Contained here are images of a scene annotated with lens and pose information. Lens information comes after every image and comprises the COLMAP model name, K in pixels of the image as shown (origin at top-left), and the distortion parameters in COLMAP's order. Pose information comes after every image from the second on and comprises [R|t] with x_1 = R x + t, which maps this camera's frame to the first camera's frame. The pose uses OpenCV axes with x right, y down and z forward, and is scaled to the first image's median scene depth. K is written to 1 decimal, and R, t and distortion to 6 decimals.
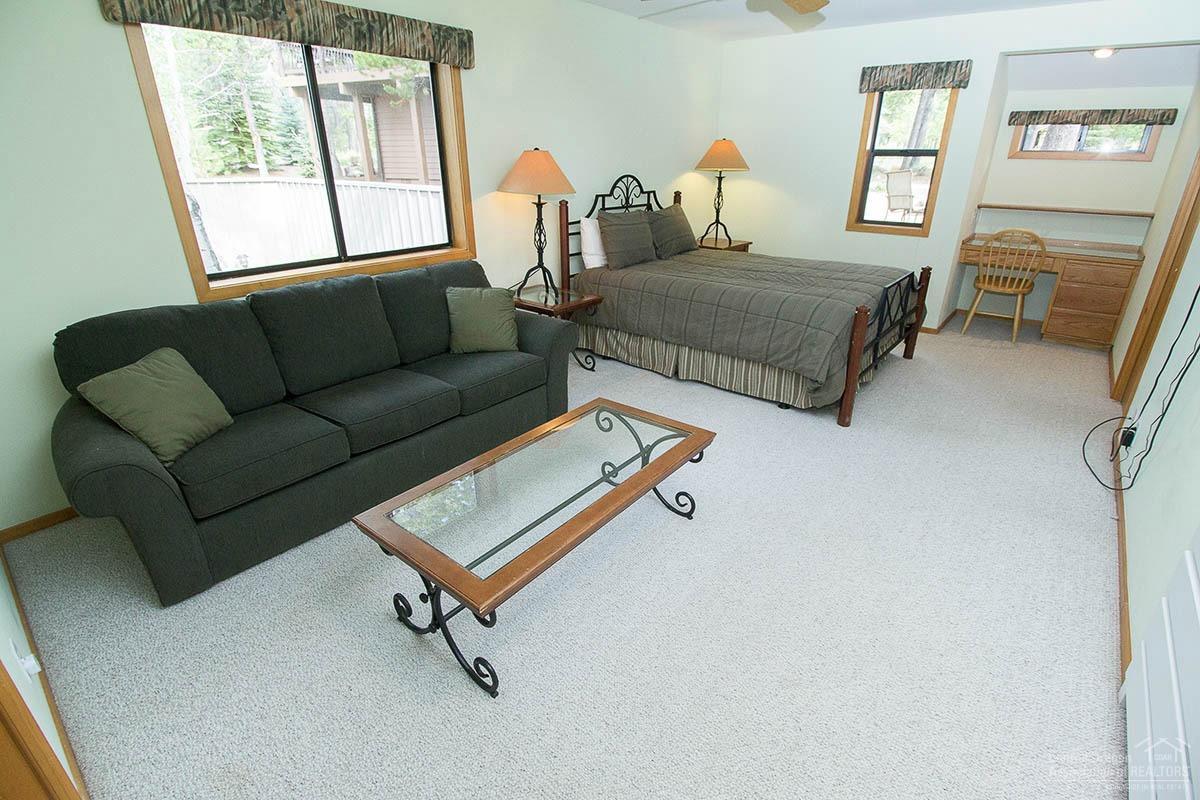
lens RADIAL K [[567.3, 0, 617.0], [0, 567.3, 398.7], [0, 0, 1]] dist [-0.025623, -0.000964]
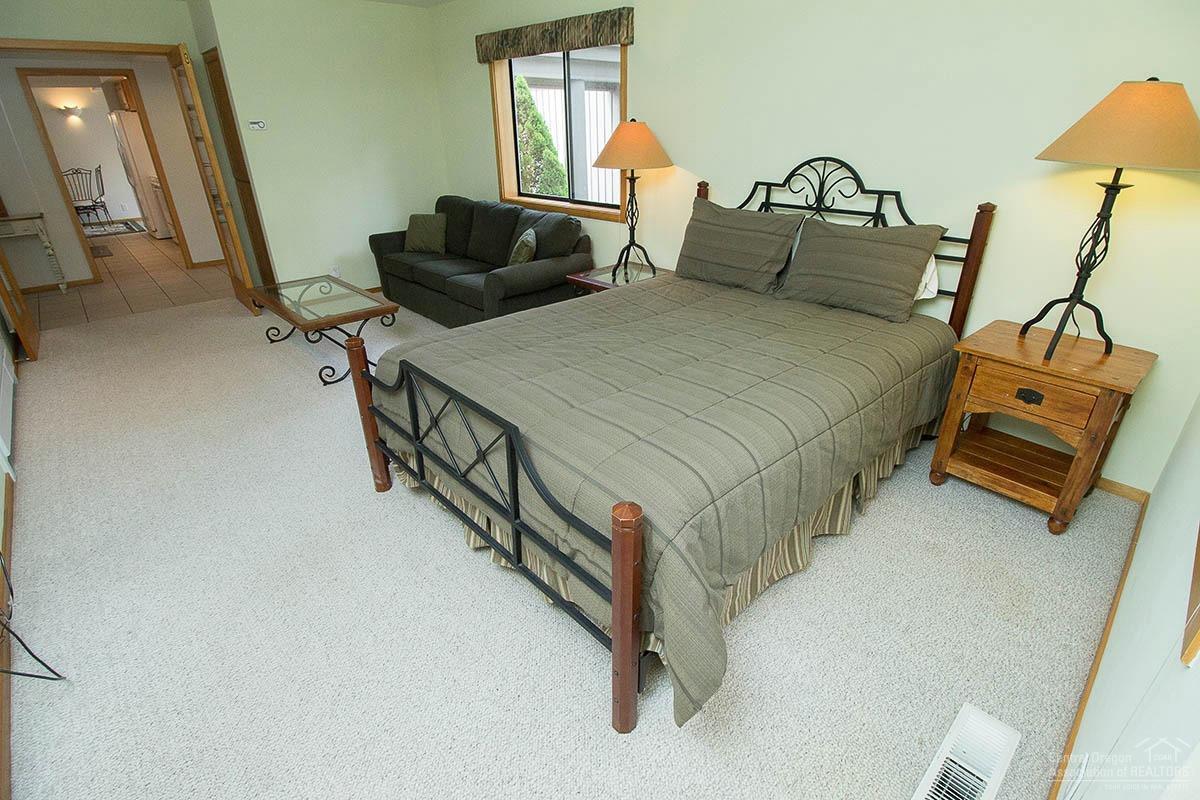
lens RADIAL K [[567.3, 0, 617.0], [0, 567.3, 398.7], [0, 0, 1]] dist [-0.025623, -0.000964]
pose [[-0.129971, 0.426324, -0.895184, 0.715776], [-0.384542, 0.810504, 0.441827, -0.370522], [0.913912, 0.401661, 0.058597, 0.871237]]
